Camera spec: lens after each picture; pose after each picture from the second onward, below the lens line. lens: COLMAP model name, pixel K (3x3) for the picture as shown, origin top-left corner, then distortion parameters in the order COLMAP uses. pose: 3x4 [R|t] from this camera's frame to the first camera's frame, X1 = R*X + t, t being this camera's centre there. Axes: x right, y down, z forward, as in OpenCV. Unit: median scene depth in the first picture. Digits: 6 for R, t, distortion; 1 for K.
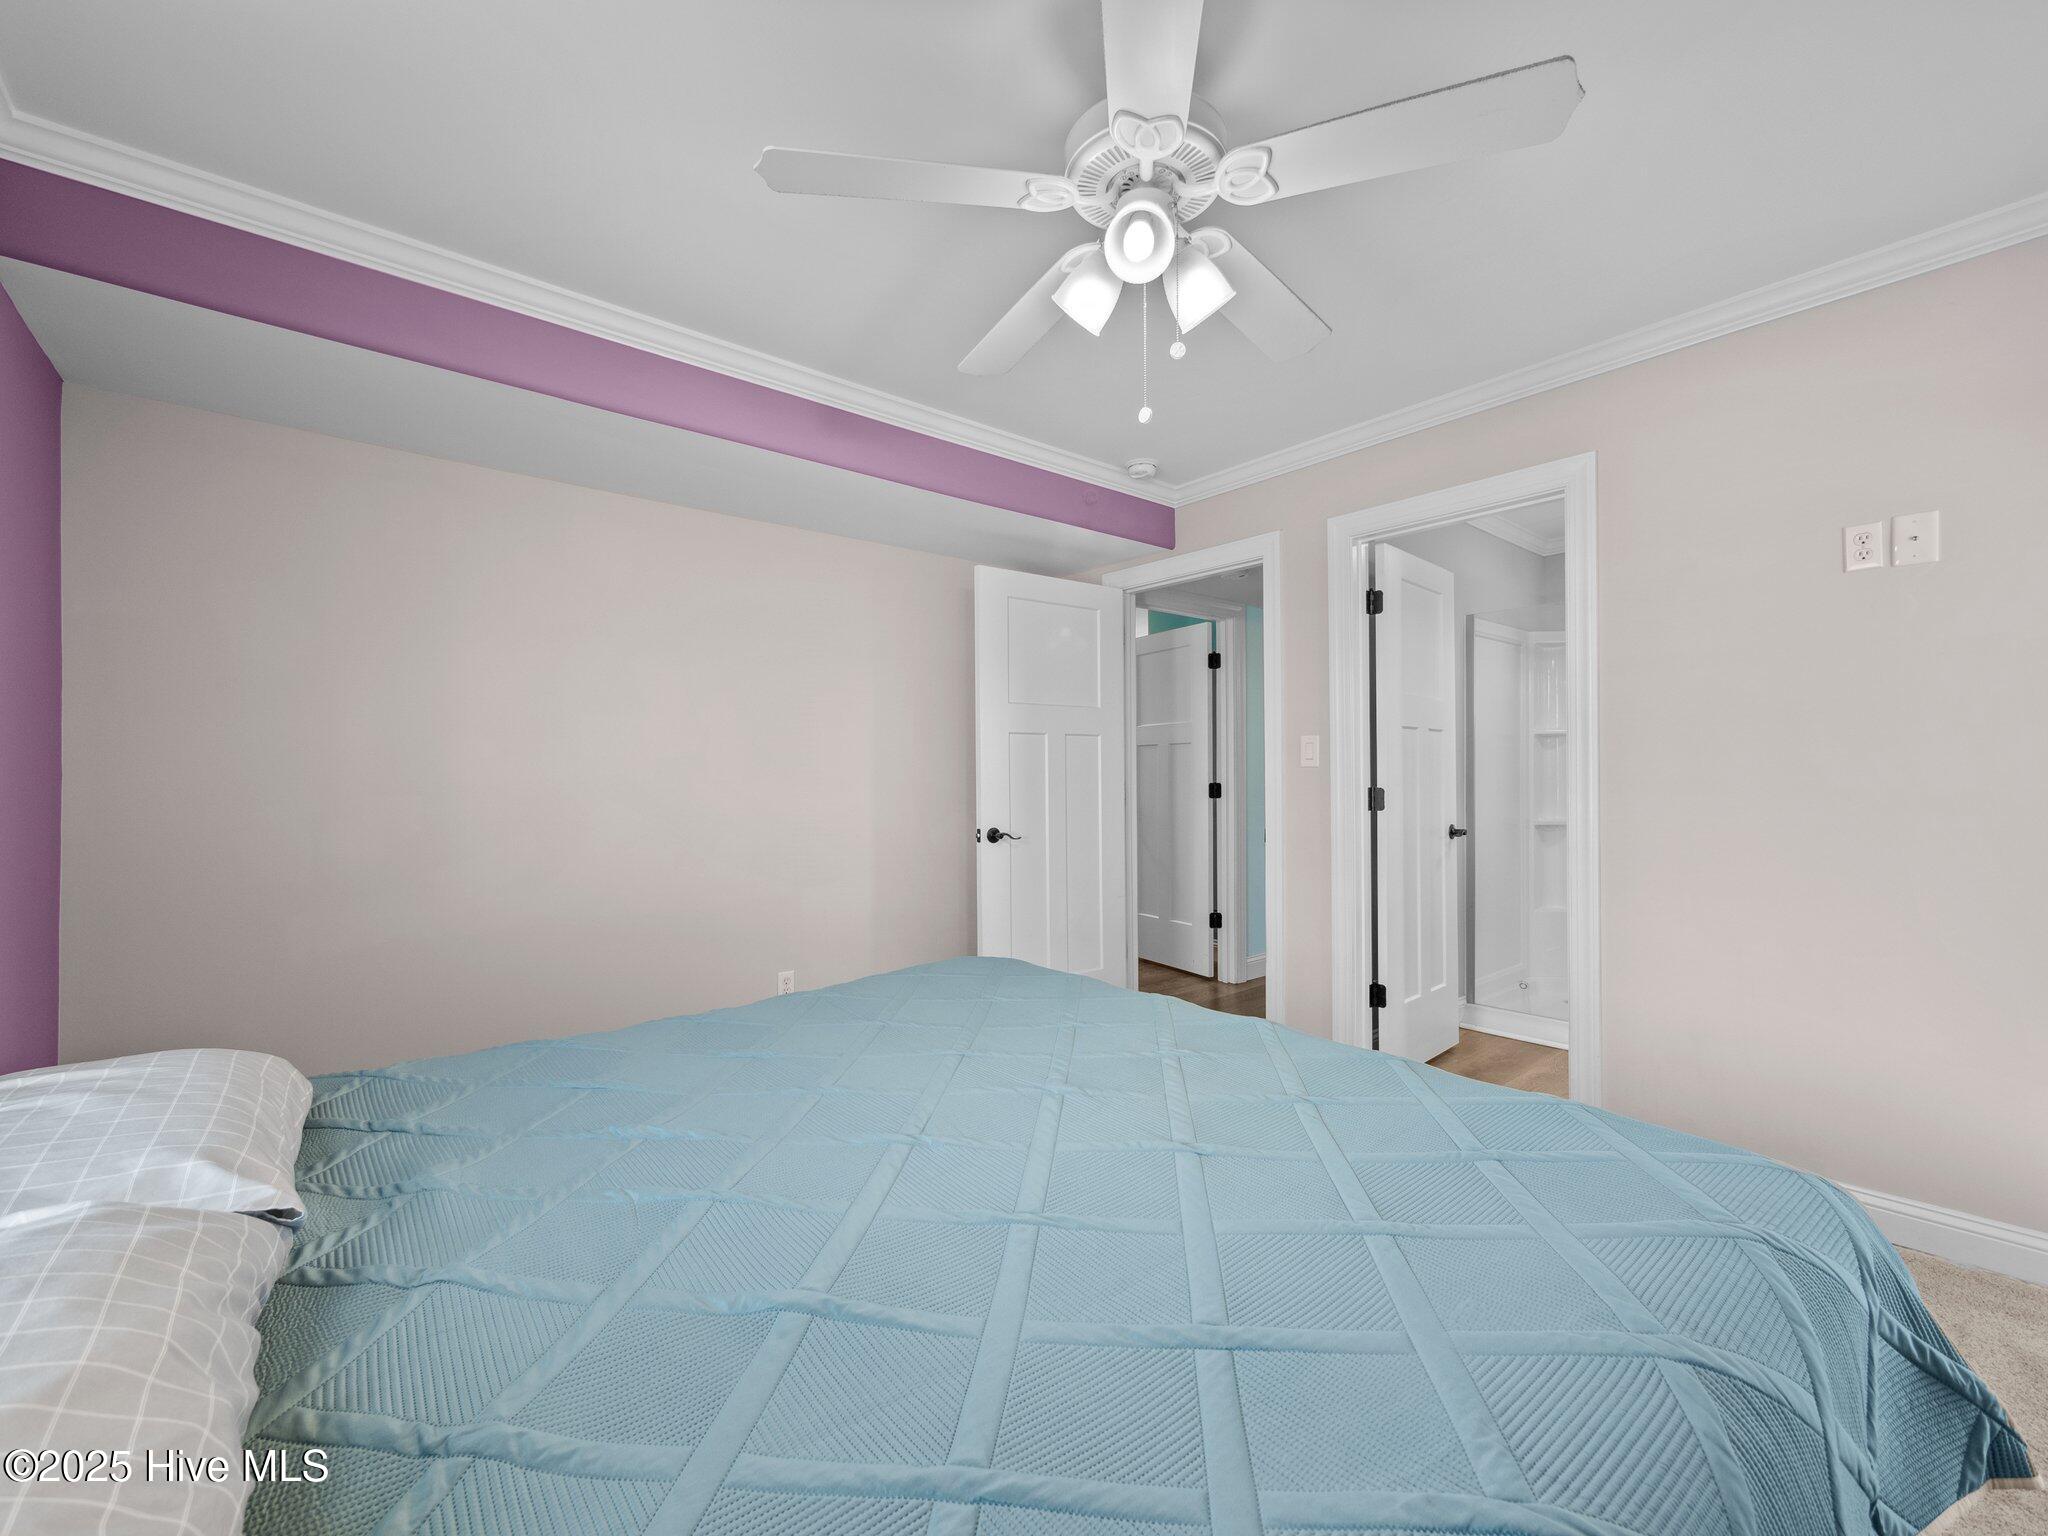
lens RADIAL K [[858.0, 0, 1011.7], [0, 858.0, 770.9], [0, 0, 1]] dist [0.000675, 0.000078]
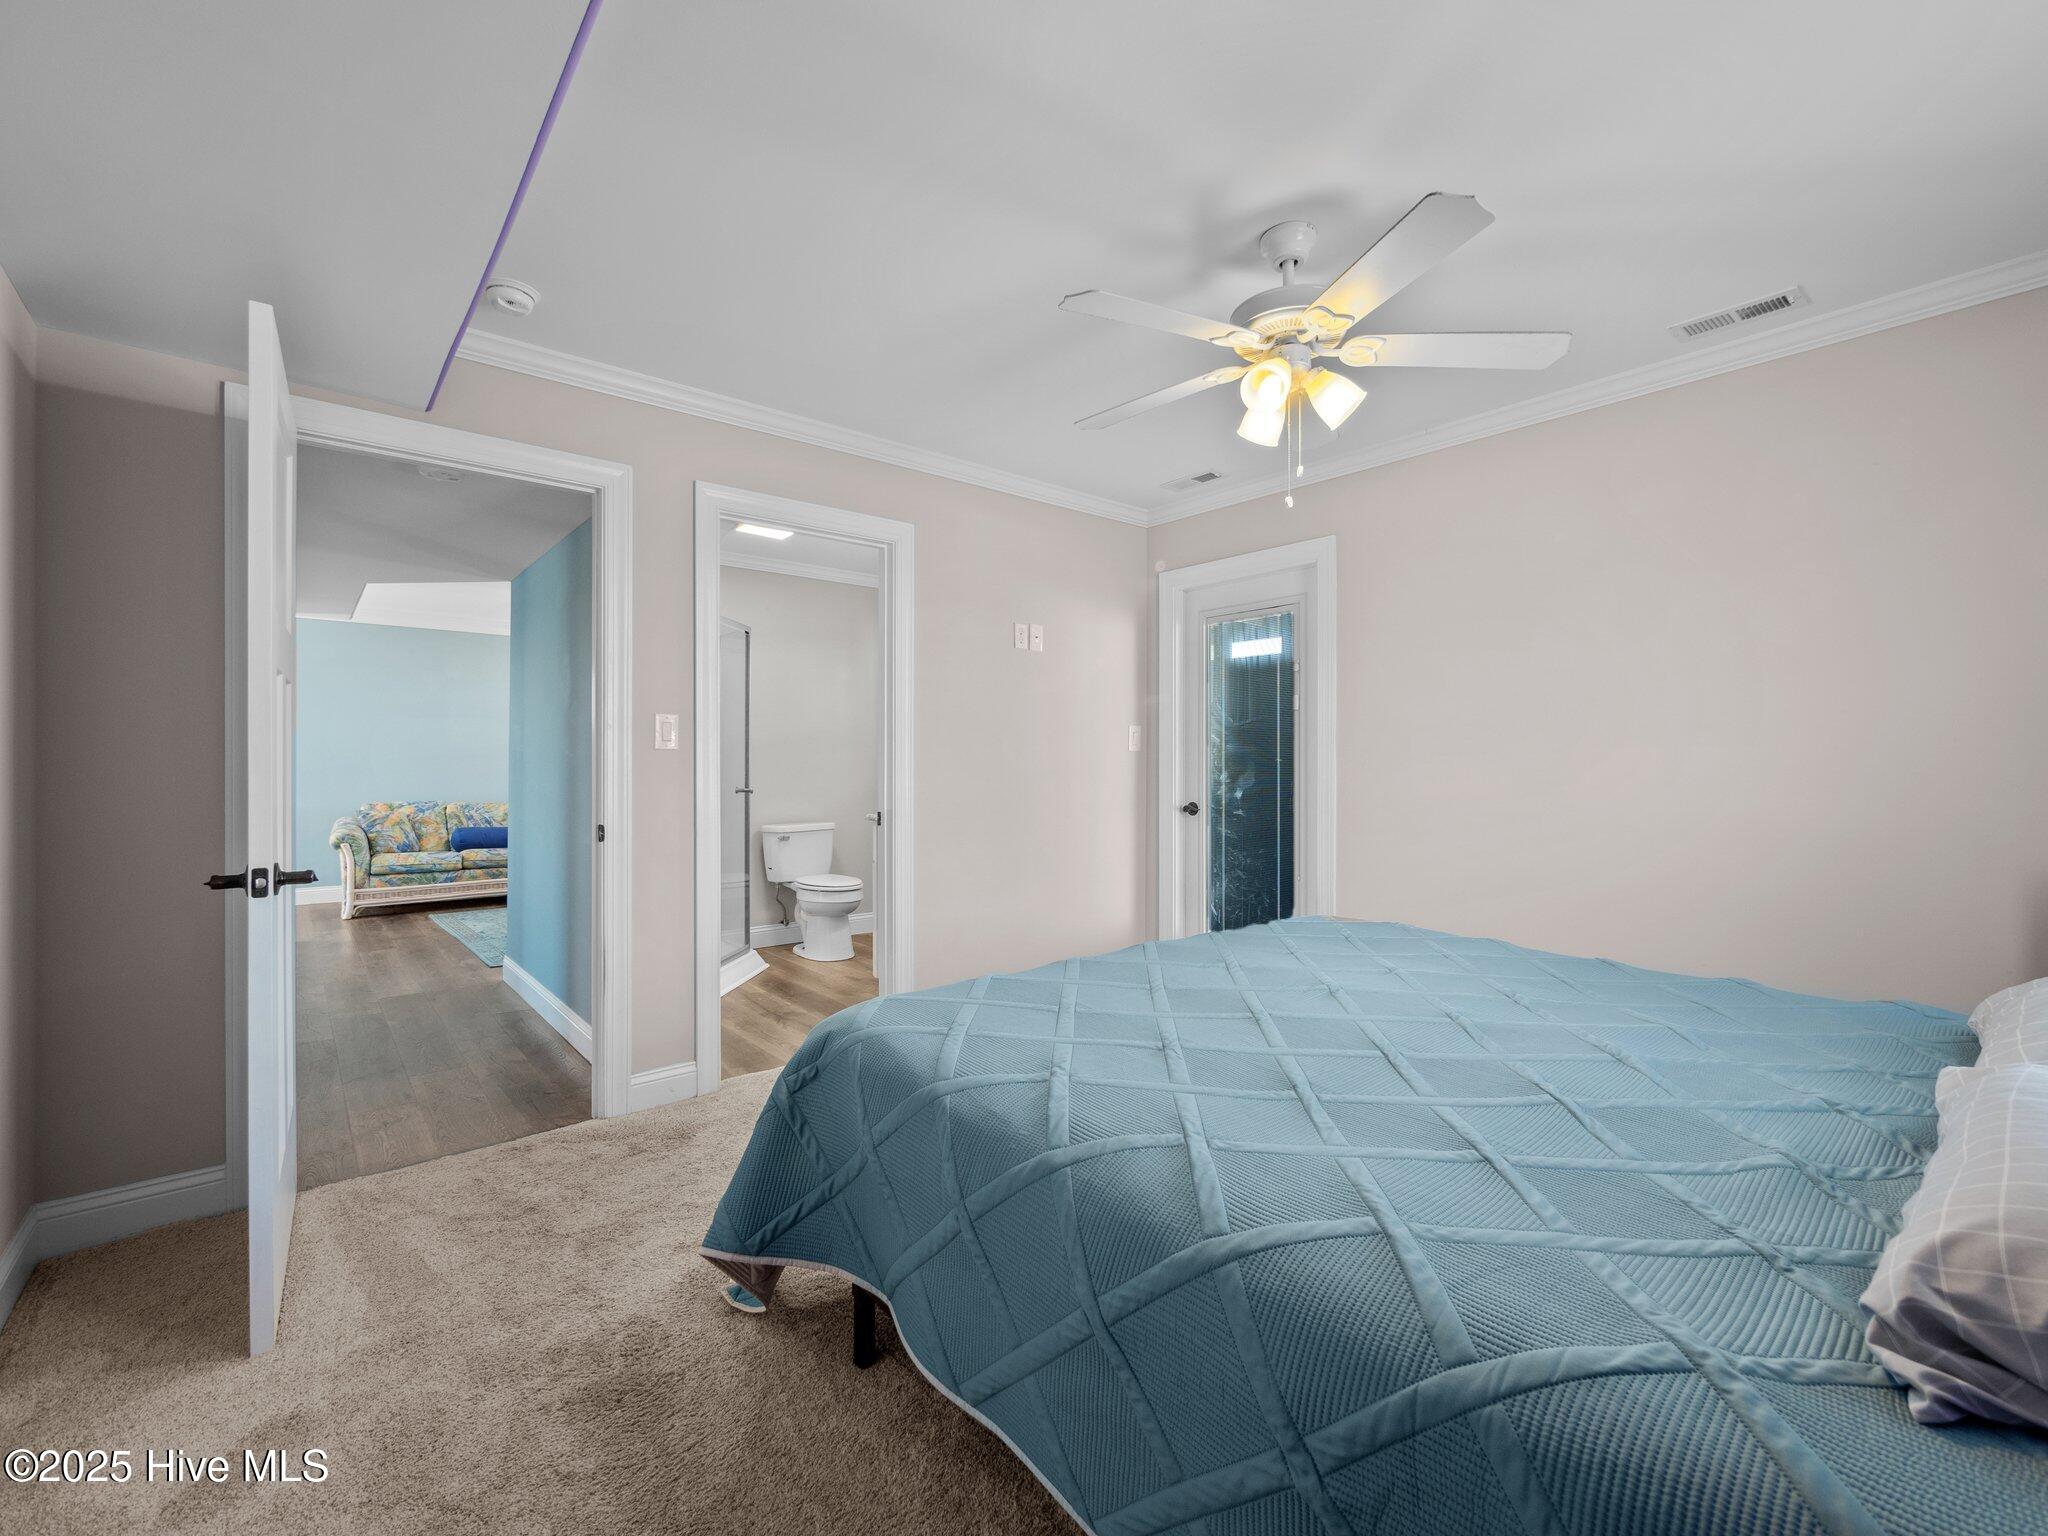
lens RADIAL K [[858.0, 0, 1013.7], [0, 858.0, 762.3], [0, 0, 1]] dist [0.000675, 0.000078]
pose [[-0.017496, 0.002160, 0.999845, -0.664548], [0.001032, 0.999997, -0.002142, 0.011610], [-0.999846, 0.000995, -0.017498, 0.813467]]
